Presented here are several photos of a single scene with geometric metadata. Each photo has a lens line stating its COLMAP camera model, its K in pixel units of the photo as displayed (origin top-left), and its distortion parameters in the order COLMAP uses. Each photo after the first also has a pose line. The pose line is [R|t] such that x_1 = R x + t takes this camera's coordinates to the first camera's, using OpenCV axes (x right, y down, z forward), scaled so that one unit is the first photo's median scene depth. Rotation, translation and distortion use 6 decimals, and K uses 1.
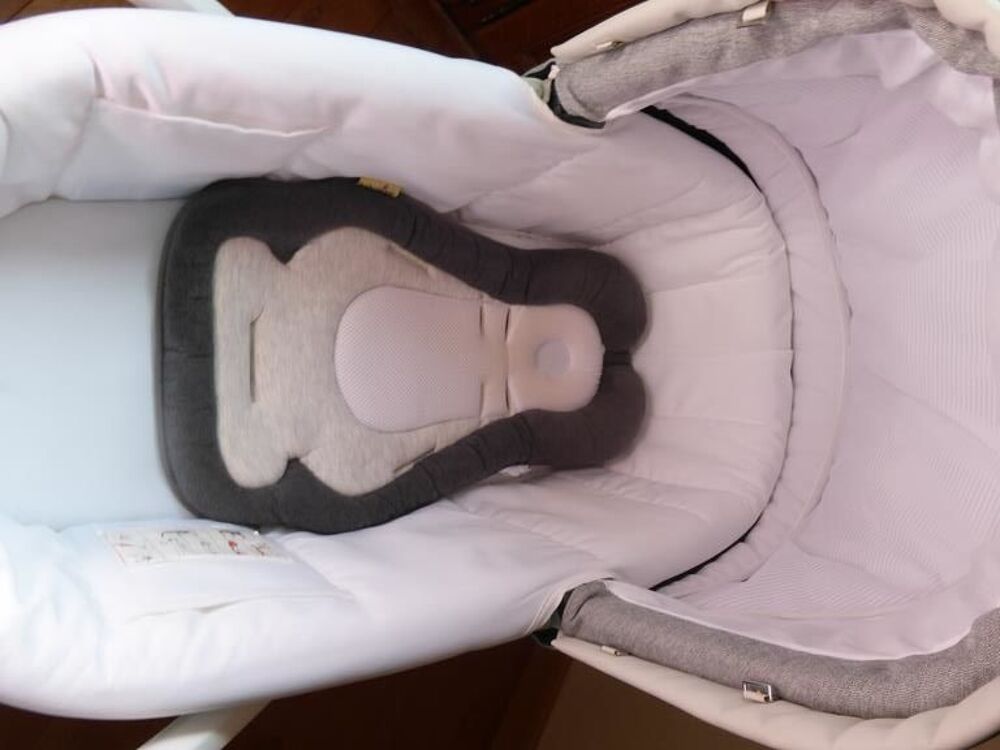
lens RADIAL K [[738.8, 0, 500.0], [0, 738.8, 375.0], [0, 0, 1]] dist [-0.022642, 0.008266]
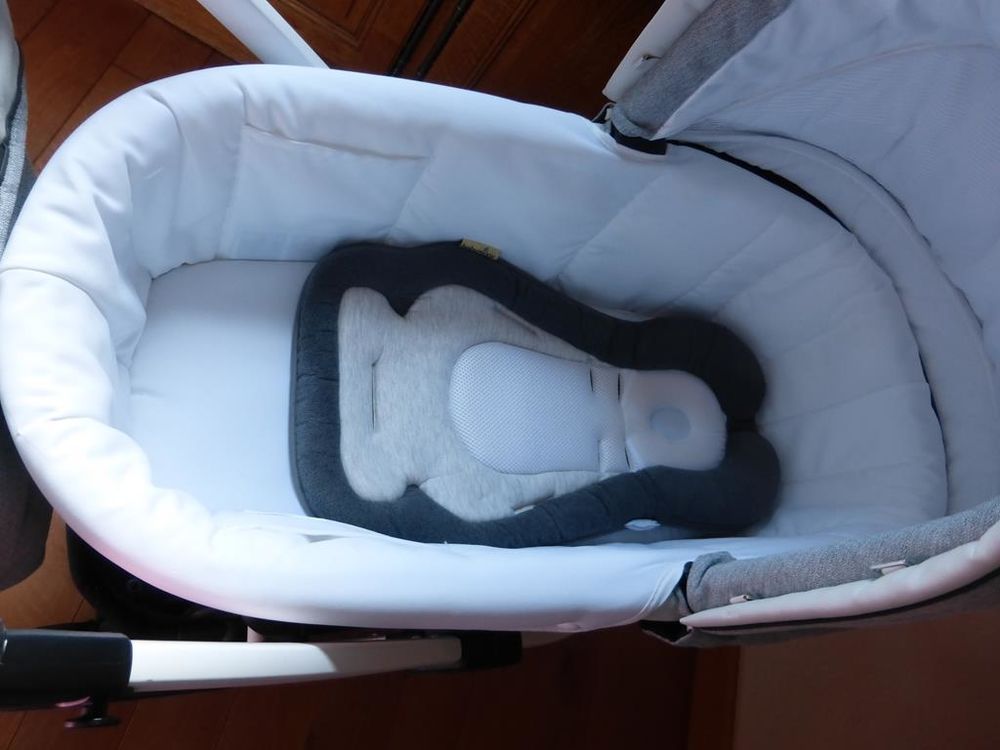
lens RADIAL K [[730.8, 0, 500.0], [0, 730.8, 375.0], [0, 0, 1]] dist [-0.094389, 0.201705]
pose [[0.973053, -0.130388, -0.190176, 0.054996], [0.061452, 0.941580, -0.331137, 0.304560], [0.222242, 0.310527, 0.924220, 0.024009]]
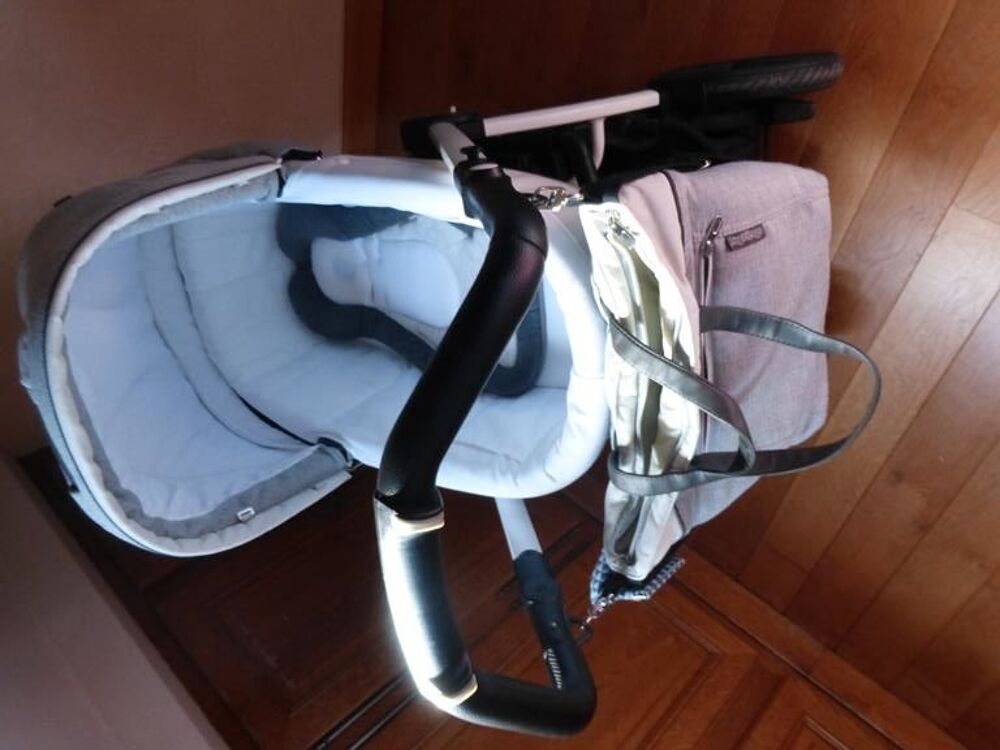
lens RADIAL K [[730.8, 0, 500.0], [0, 730.8, 375.0], [0, 0, 1]] dist [-0.094389, 0.201705]
pose [[-0.994947, 0.093773, 0.035862, -0.357838], [-0.100190, -0.904507, -0.414523, 0.471936], [-0.006434, -0.416022, 0.909332, -0.543209]]
